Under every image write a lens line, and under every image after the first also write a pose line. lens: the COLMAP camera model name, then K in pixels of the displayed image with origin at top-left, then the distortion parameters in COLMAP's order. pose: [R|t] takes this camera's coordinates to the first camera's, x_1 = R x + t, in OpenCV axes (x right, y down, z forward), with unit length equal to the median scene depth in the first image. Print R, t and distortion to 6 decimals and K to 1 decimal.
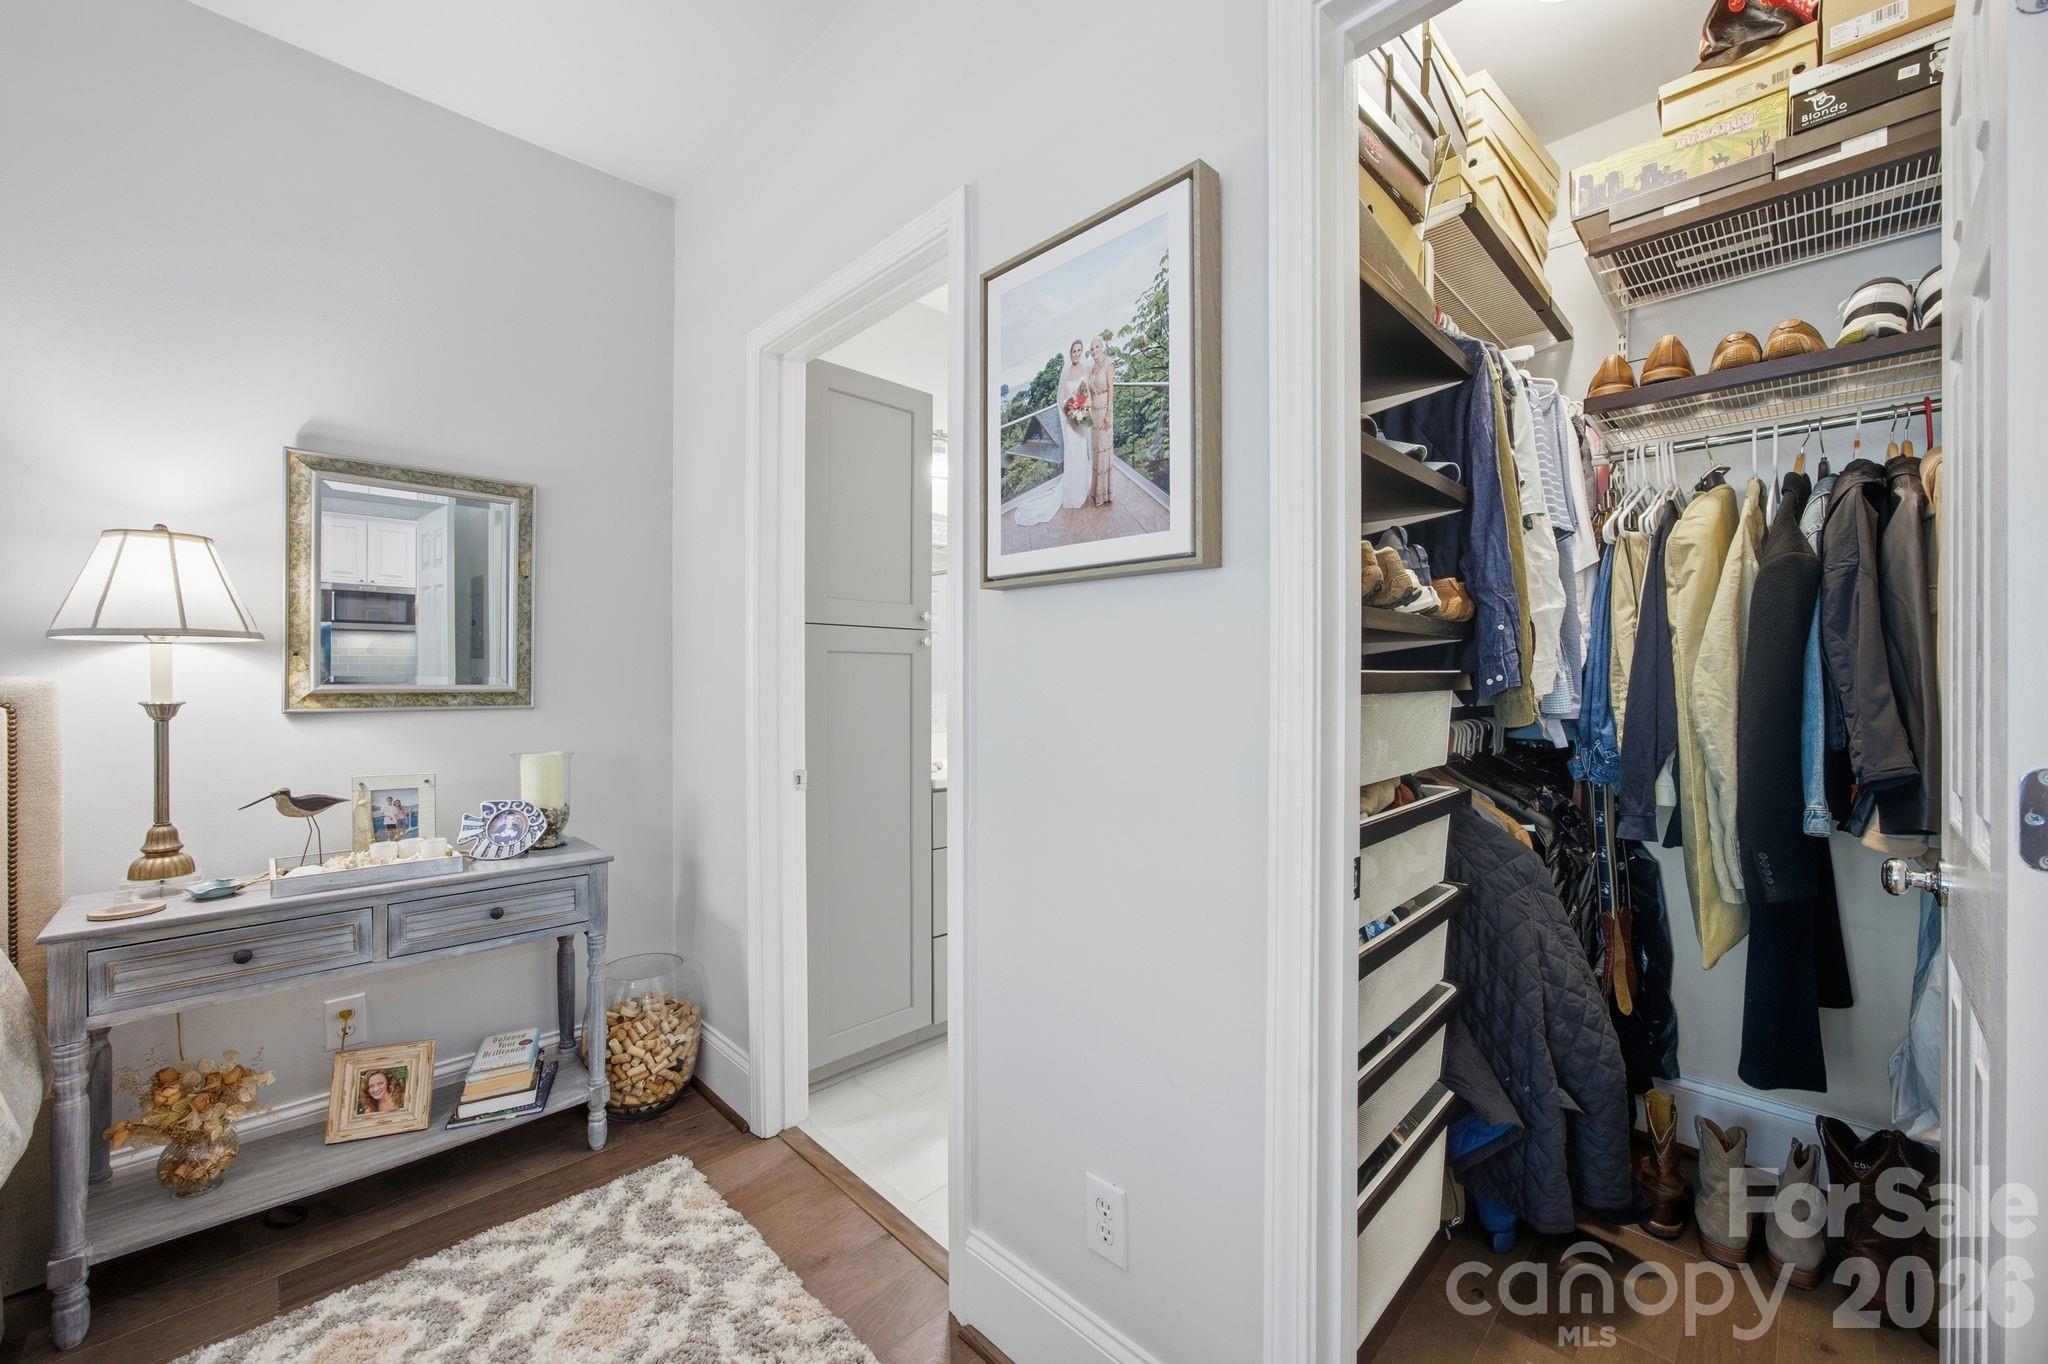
lens RADIAL K [[793.3, 0, 1024.0], [0, 793.3, 682.0], [0, 0, 1]] dist [-0.000972, 0.000393]
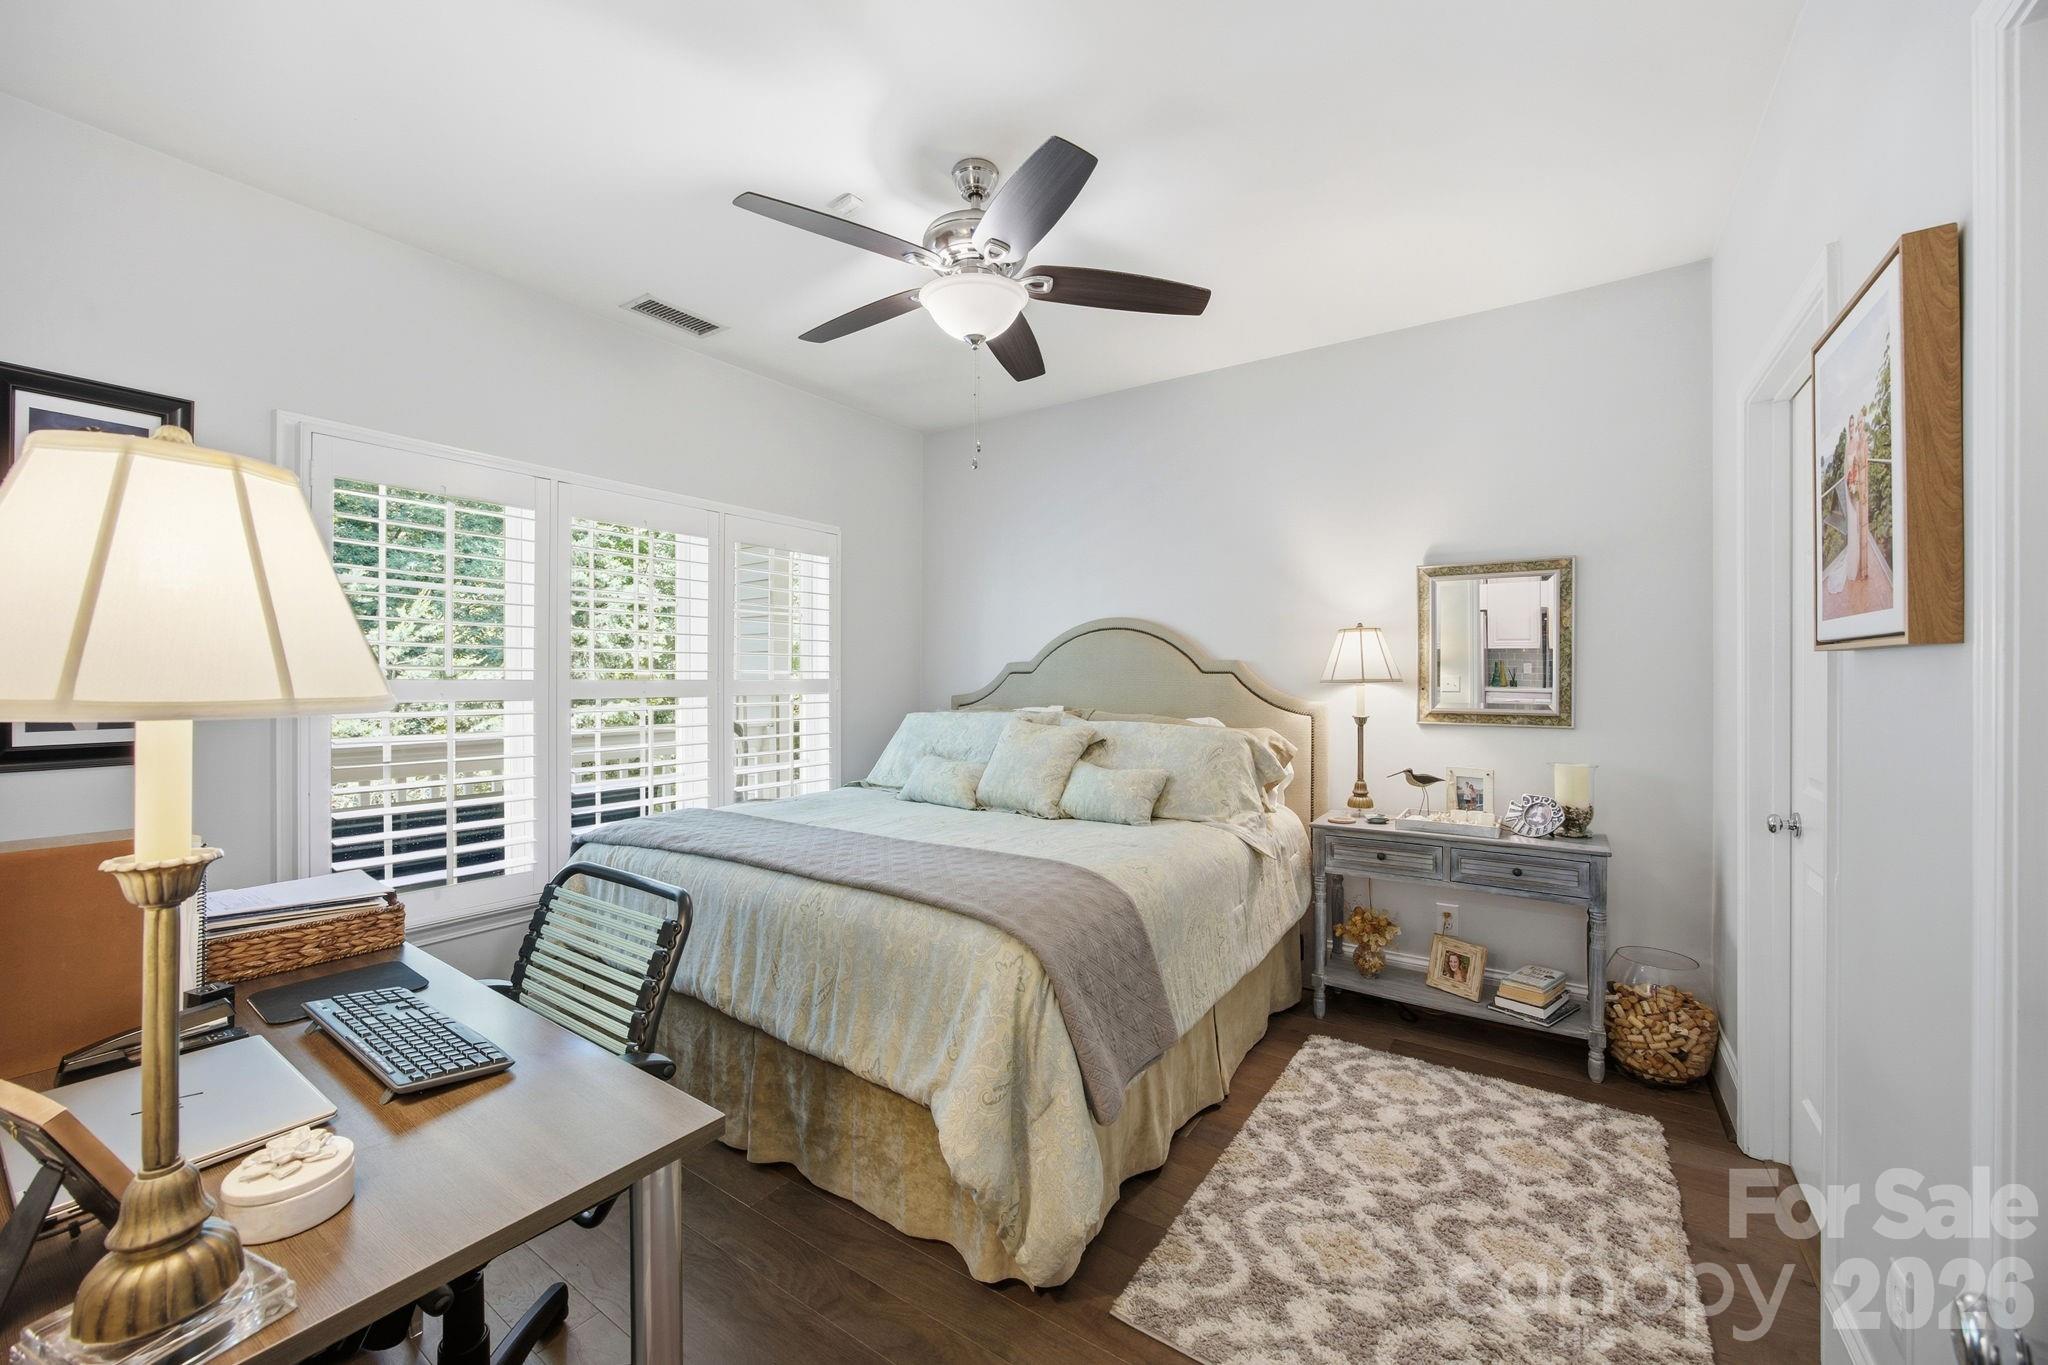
lens RADIAL K [[804.6, 0, 1024.0], [0, 804.6, 682.5], [0, 0, 1]] dist [-0.032804, 0.011577]
pose [[0.209313, 0.008441, -0.977812, 0.552439], [-0.002320, 0.999964, 0.008136, -0.060976], [0.977846, 0.000566, 0.209325, -0.172405]]
